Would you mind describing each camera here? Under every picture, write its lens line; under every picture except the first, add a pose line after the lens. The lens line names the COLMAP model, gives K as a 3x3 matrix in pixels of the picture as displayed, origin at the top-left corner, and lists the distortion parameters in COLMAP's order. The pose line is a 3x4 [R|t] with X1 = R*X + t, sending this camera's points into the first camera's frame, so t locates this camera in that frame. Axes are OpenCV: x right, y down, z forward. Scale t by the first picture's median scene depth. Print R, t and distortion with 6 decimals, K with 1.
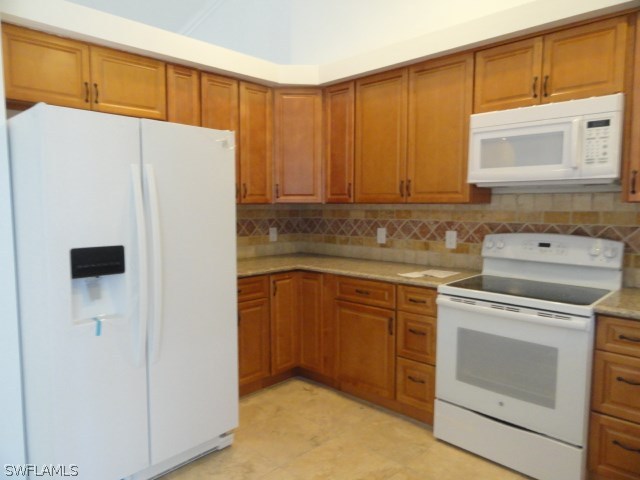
lens RADIAL K [[447.3, 0, 319.1], [0, 447.3, 239.8], [0, 0, 1]] dist [-0.007347, 0.010756]
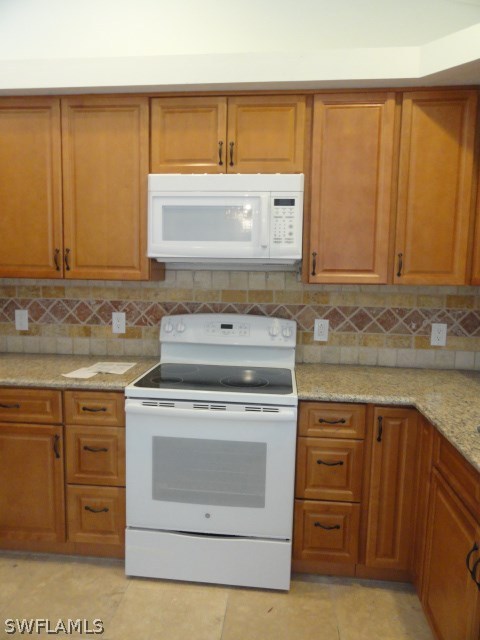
lens RADIAL K [[447.3, 0, 240.2], [0, 447.3, 317.5], [0, 0, 1]] dist [-0.007347, 0.010756]
pose [[0.782126, -0.050311, 0.621086, -0.050499], [0.031908, 0.998661, 0.040715, -0.041222], [-0.622302, -0.012026, 0.782685, 0.232774]]
